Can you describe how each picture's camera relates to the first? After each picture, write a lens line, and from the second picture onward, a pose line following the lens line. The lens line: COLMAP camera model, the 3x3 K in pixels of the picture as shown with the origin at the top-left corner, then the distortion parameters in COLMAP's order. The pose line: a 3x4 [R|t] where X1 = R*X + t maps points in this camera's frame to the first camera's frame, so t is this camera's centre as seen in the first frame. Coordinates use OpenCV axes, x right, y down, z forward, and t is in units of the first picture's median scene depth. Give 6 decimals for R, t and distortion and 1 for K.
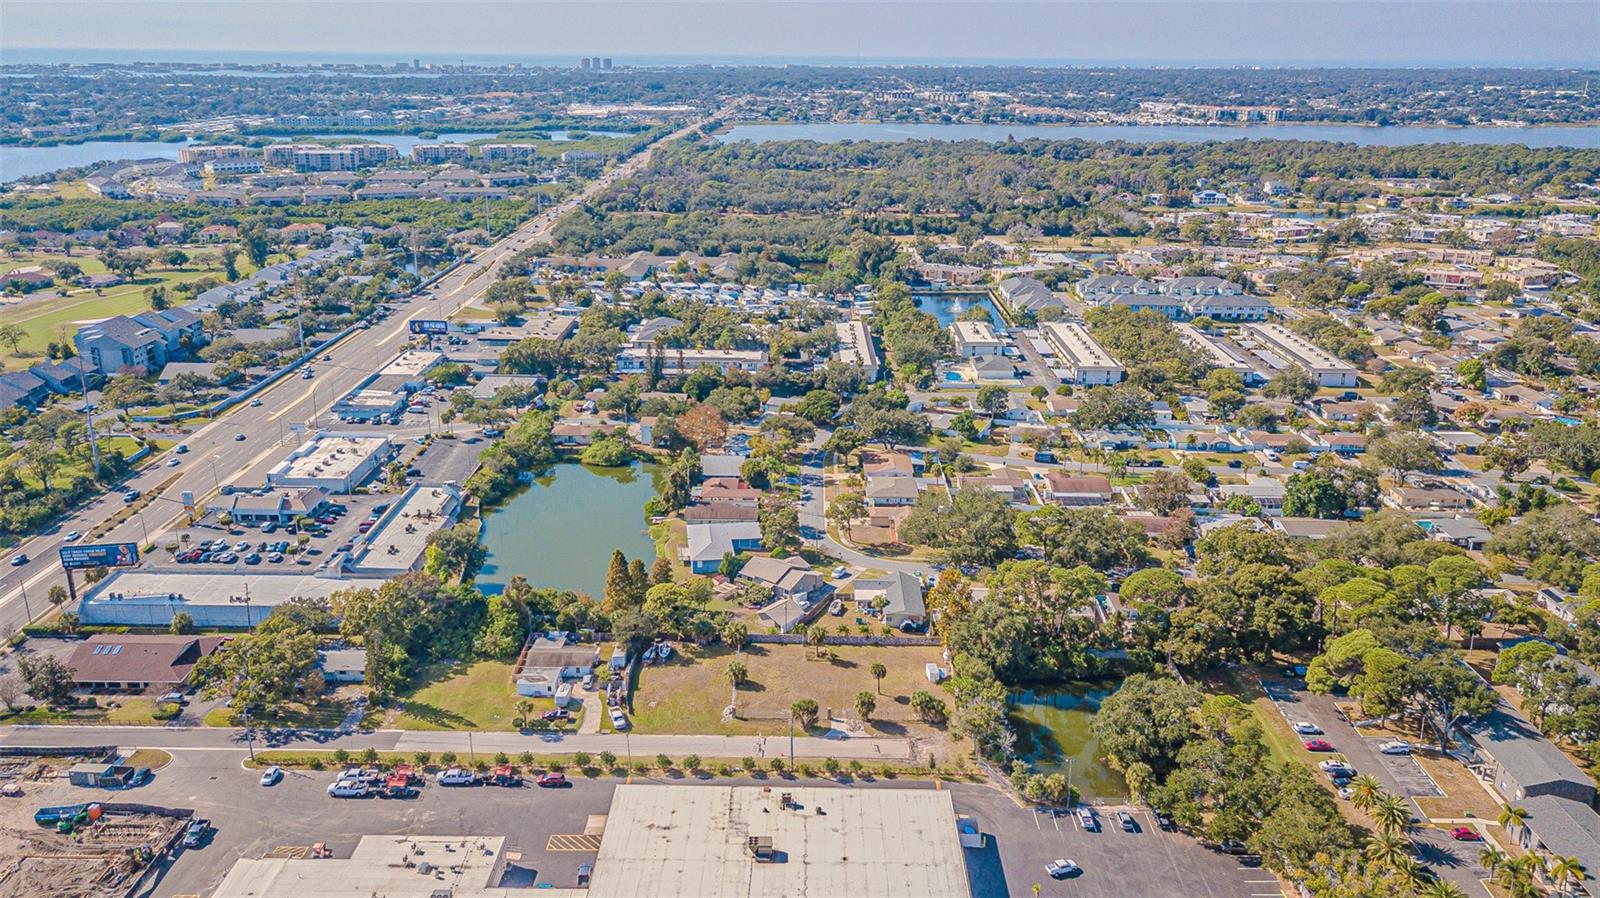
lens RADIAL K [[1211.3, 0, 774.4], [0, 1211.3, 448.4], [0, 0, 1]] dist [0.014043, 0.009421]
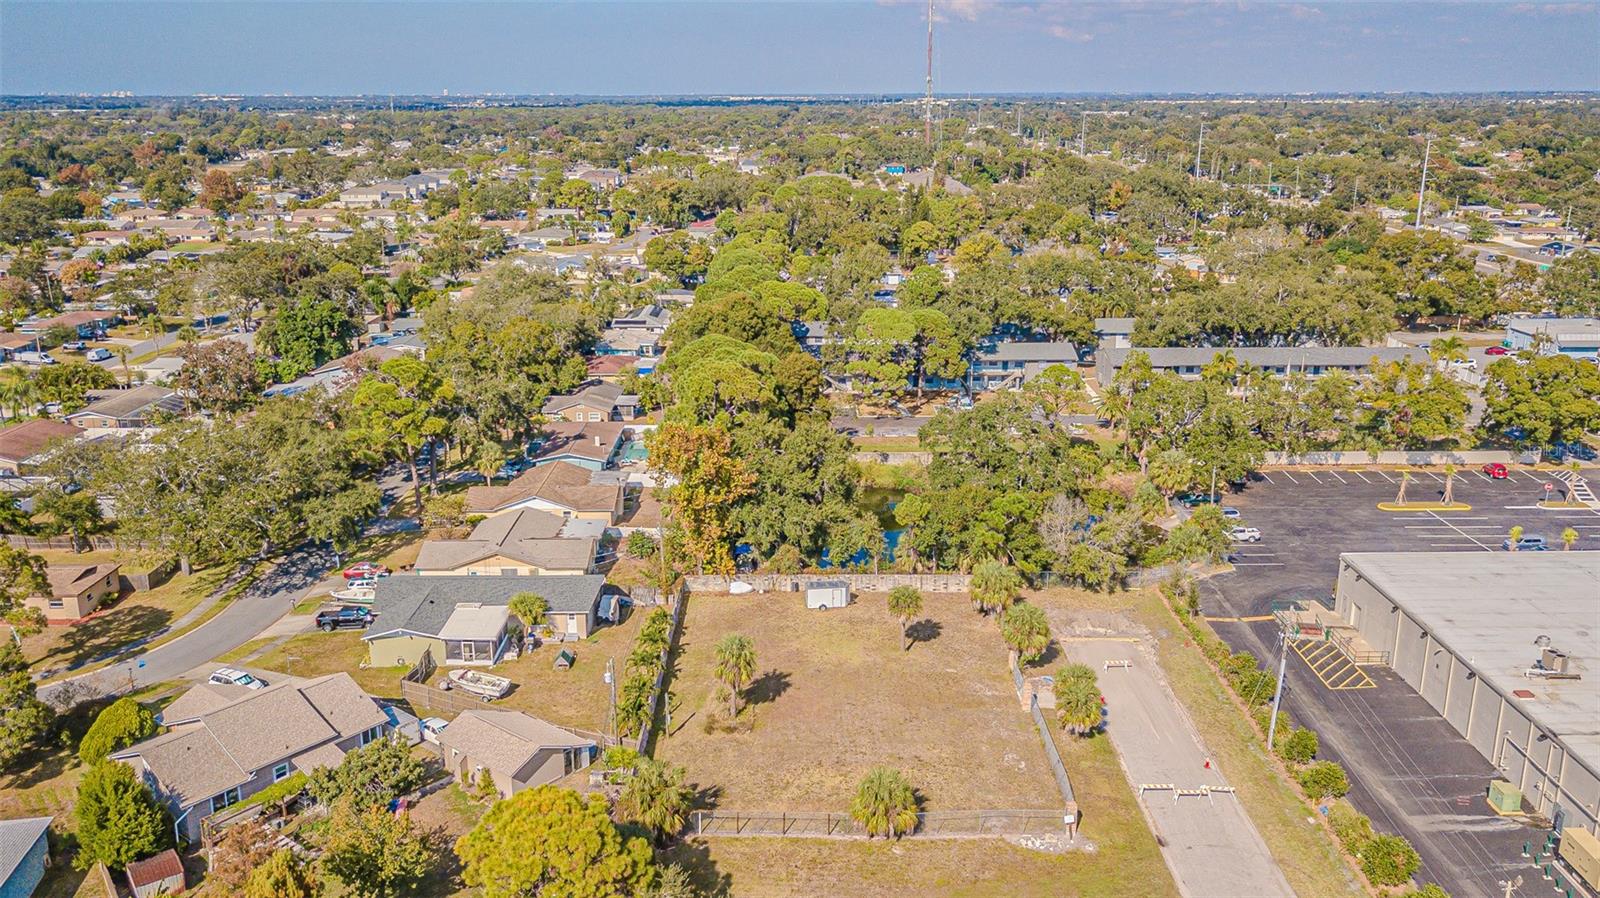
lens RADIAL K [[1282.6, 0, 794.9], [0, 1282.6, 447.5], [0, 0, 1]] dist [0.018361, 0.005706]
pose [[-0.023852, -0.272165, 0.961955, -0.226300], [0.313951, 0.911510, 0.265677, -0.006241], [-0.949140, 0.308344, 0.063705, 0.626363]]
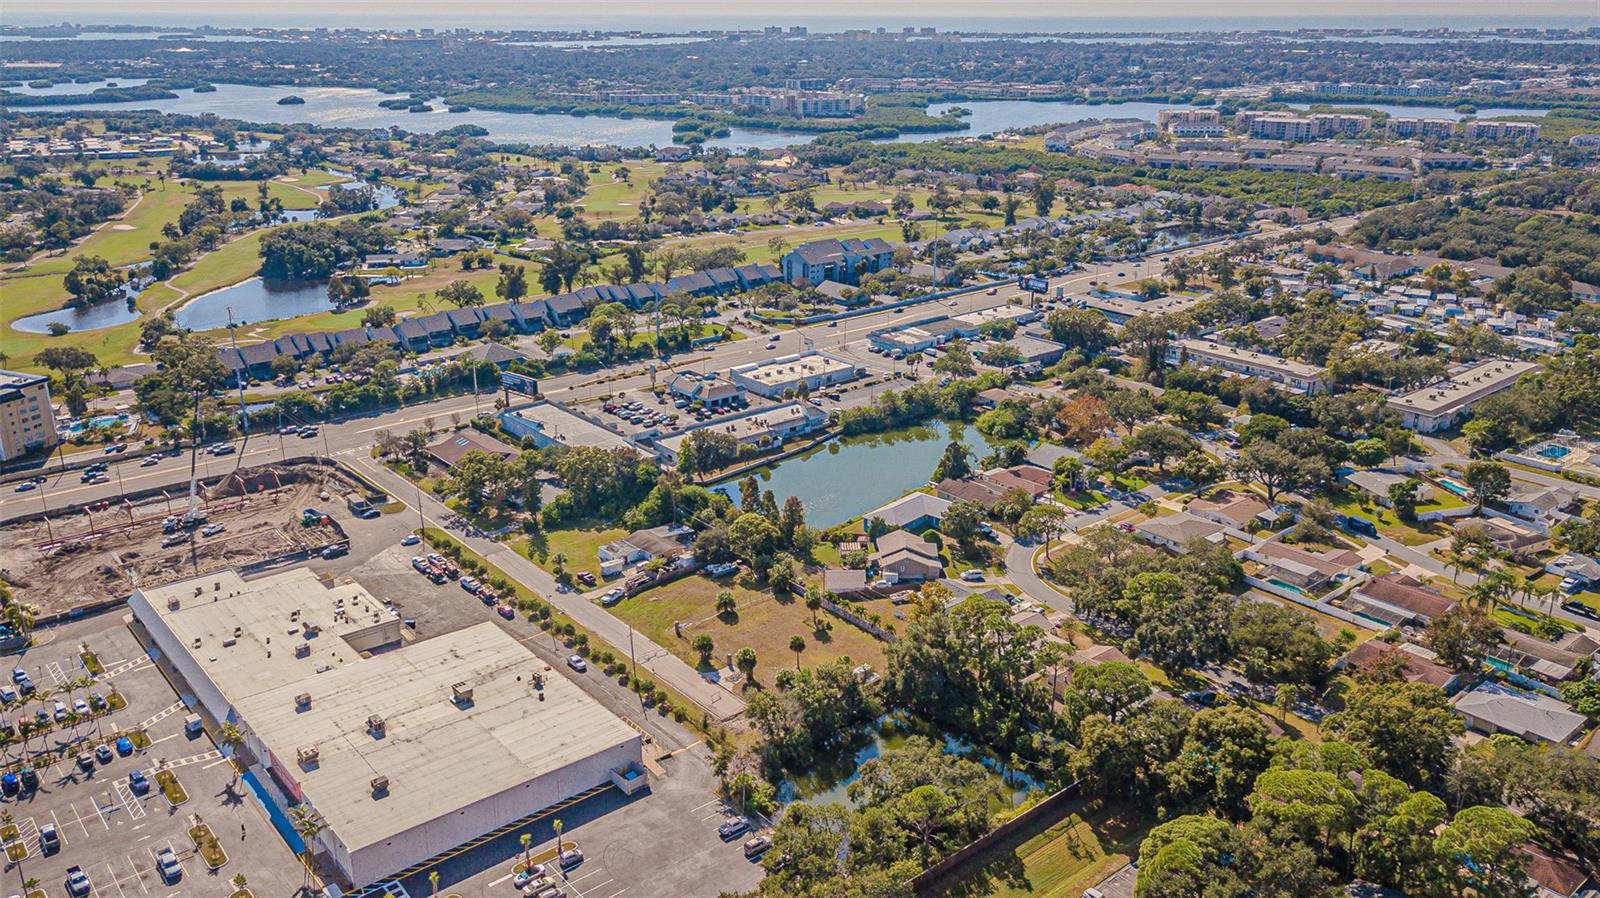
lens RADIAL K [[1234.8, 0, 794.5], [0, 1234.8, 449.6], [0, 0, 1]] dist [0.018445, 0.008066]
pose [[0.661966, 0.244761, -0.708445, 0.481285], [-0.230490, 0.965854, 0.118325, -0.056267], [0.713215, 0.084963, 0.695777, 0.178293]]
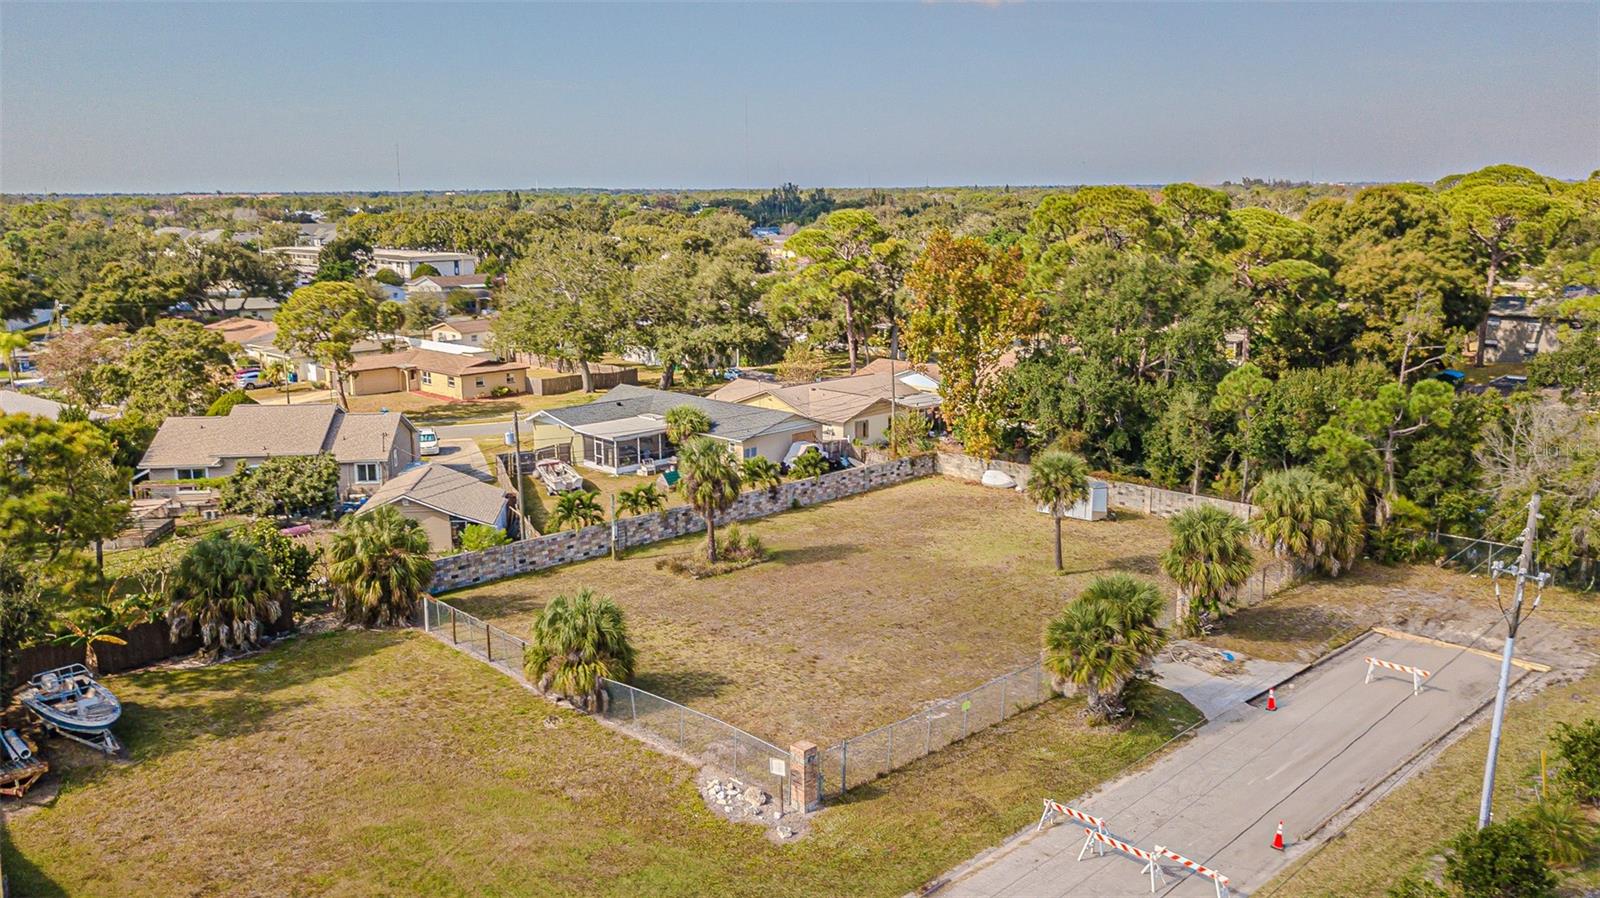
lens RADIAL K [[1292.6, 0, 780.3], [0, 1292.6, 487.9], [0, 0, 1]] dist [0.015372, 0.009551]
pose [[0.707262, -0.169088, 0.686432, -0.098200], [0.231284, 0.972885, 0.001347, 0.107392], [-0.668048, 0.157808, 0.727192, 0.526302]]
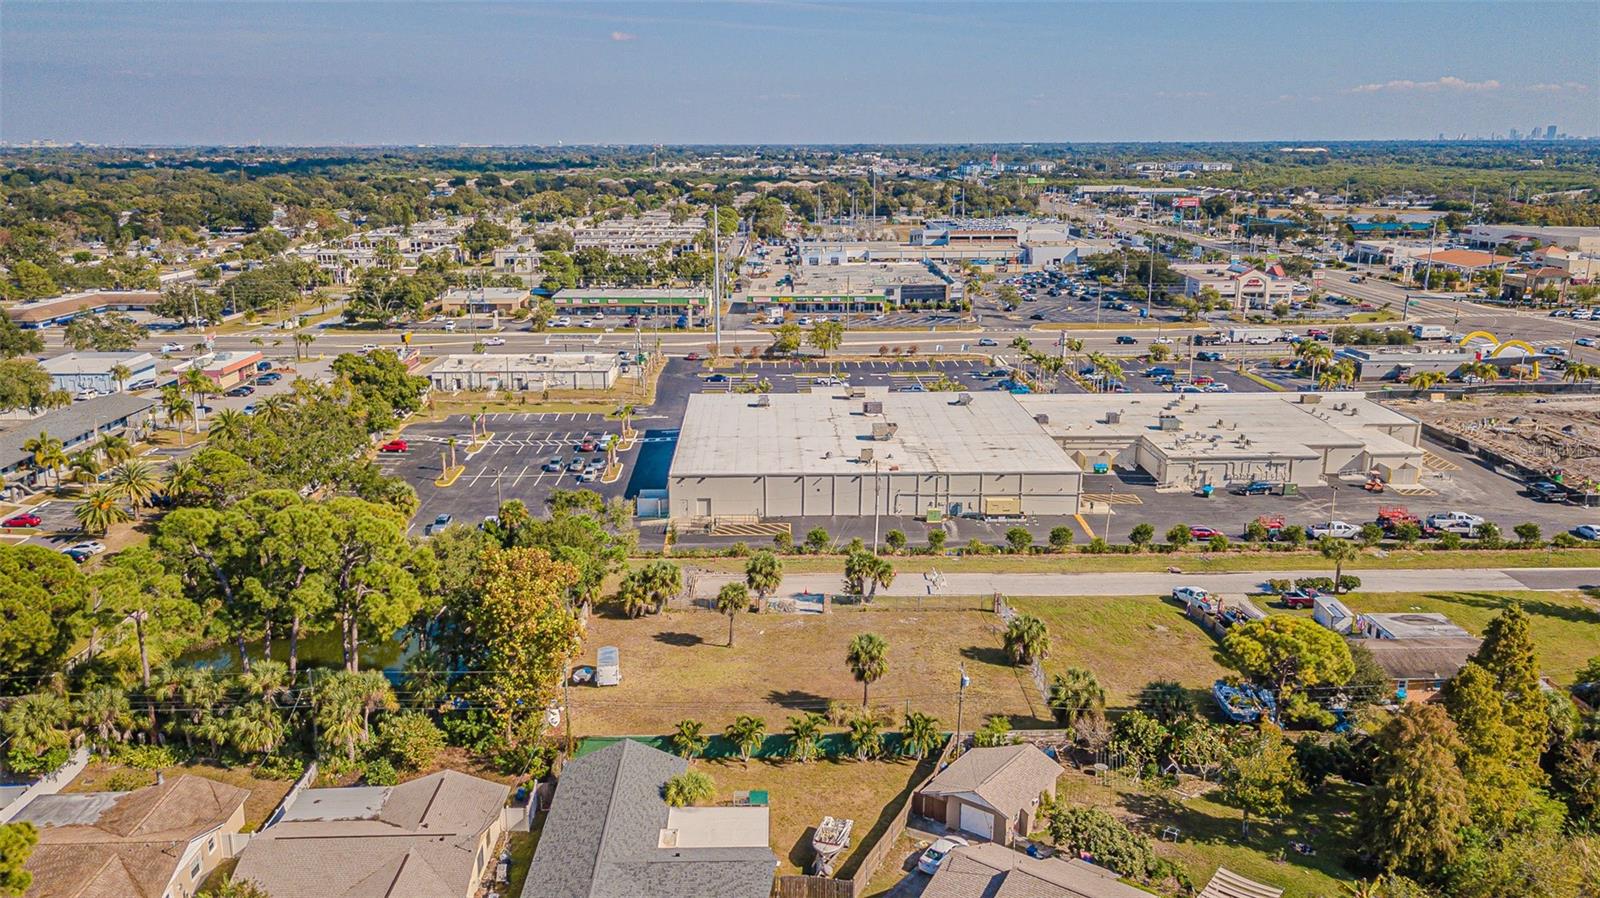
lens RADIAL K [[1234.8, 0, 794.5], [0, 1234.8, 449.6], [0, 0, 1]] dist [0.018445, 0.008066]
pose [[-0.998384, 0.011009, -0.055756, 0.056020], [-0.020349, 0.846764, 0.531579, -0.087346], [0.053064, 0.531854, -0.845172, 0.883395]]
